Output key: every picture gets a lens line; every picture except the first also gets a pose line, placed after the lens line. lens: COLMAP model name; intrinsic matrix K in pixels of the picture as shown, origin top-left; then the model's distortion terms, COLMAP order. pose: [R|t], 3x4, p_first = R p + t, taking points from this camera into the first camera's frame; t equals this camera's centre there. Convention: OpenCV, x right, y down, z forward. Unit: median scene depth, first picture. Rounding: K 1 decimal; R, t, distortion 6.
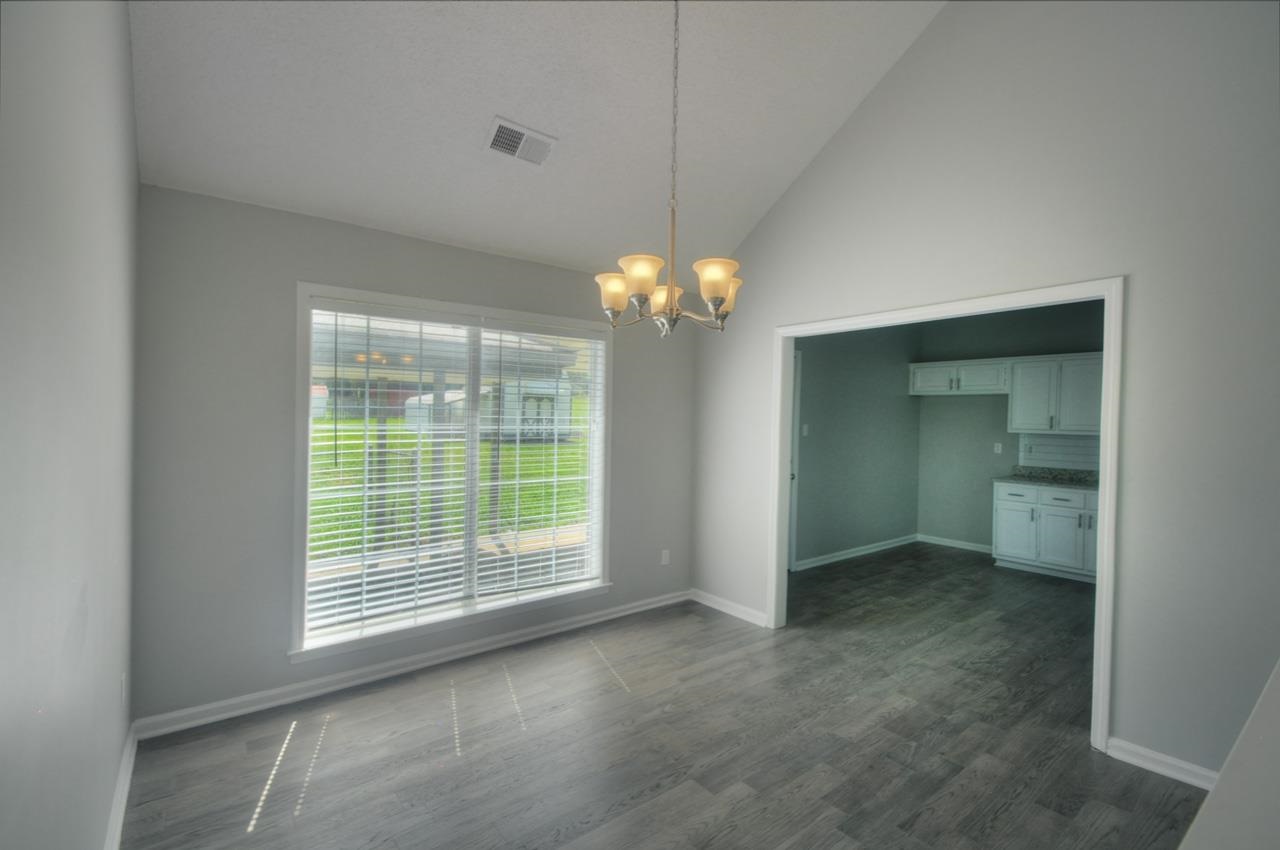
lens RADIAL K [[558.1, 0, 645.1], [0, 558.1, 425.5], [0, 0, 1]] dist [-0.000767, -0.000227]
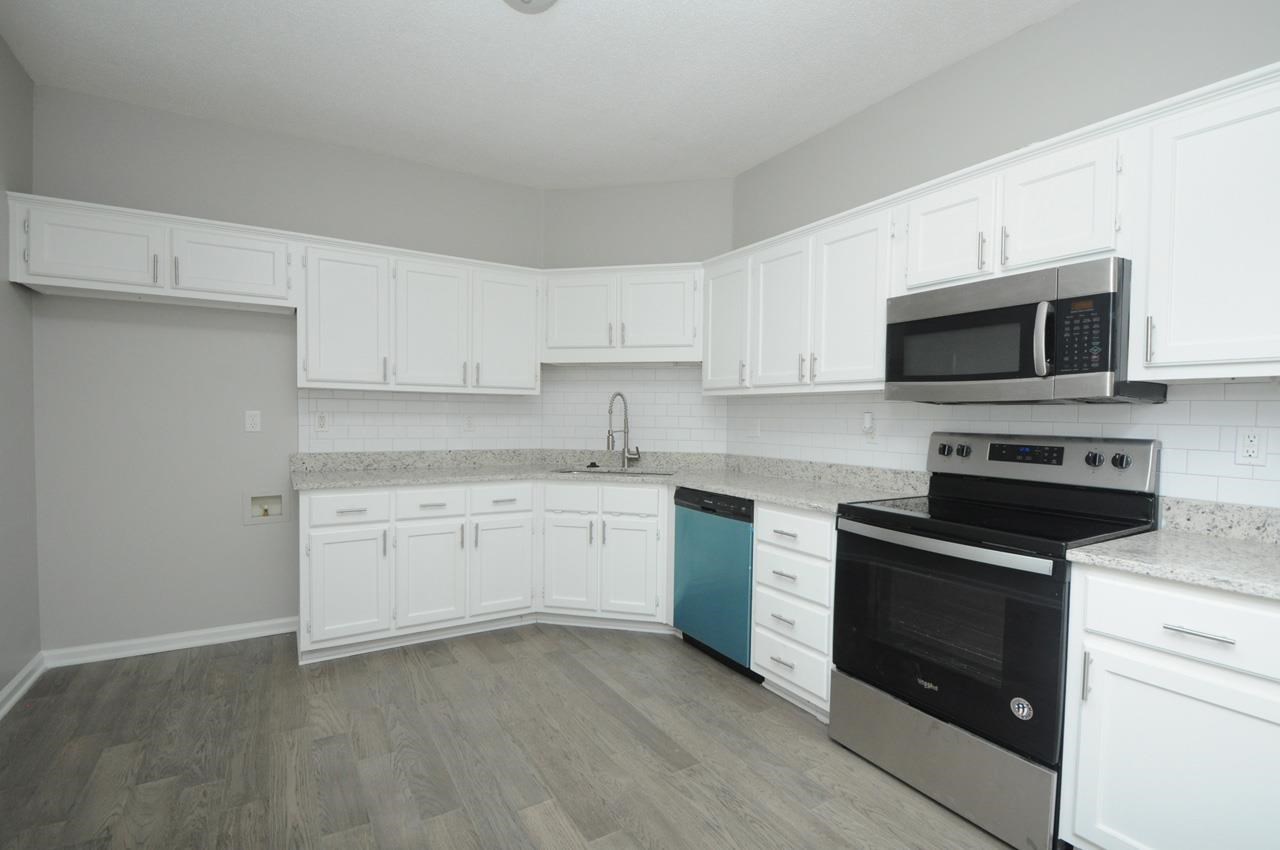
lens RADIAL K [[588.4, 0, 655.7], [0, 588.4, 437.5], [0, 0, 1]] dist [0.002096, -0.000333]
pose [[0.105242, -0.052458, 0.993062, 0.250026], [-0.001709, 0.998597, 0.052931, 0.043788], [-0.994445, -0.007268, 0.105004, 0.972973]]
